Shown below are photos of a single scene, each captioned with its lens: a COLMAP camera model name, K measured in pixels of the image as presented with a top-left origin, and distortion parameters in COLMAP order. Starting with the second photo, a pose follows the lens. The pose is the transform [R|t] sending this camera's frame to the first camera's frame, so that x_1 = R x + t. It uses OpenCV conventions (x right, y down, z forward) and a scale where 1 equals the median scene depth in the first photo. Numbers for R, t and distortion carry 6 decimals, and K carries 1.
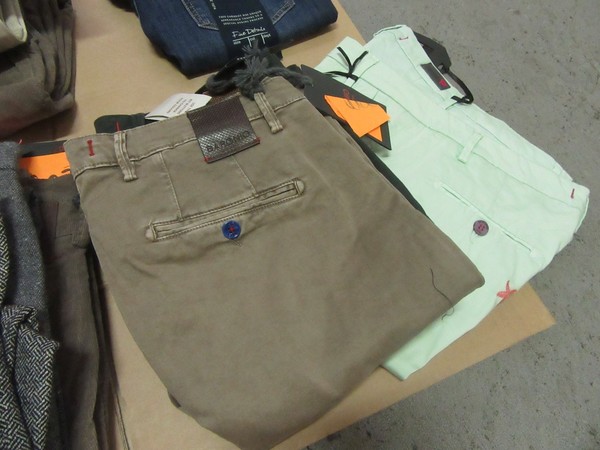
lens RADIAL K [[441.9, 0, 298.9], [0, 441.9, 227.1], [0, 0, 1]] dist [0.002337, -0.003863]
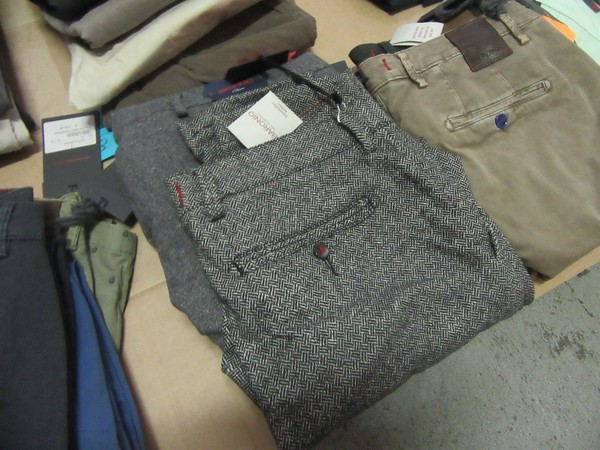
lens RADIAL K [[441.9, 0, 301.1], [0, 441.9, 223.5], [0, 0, 1]] dist [0.002337, -0.003863]
pose [[0.997257, -0.072079, 0.016825, -0.767633], [0.070824, 0.995305, 0.065973, 0.175100], [-0.021502, -0.064601, 0.997680, -0.296086]]
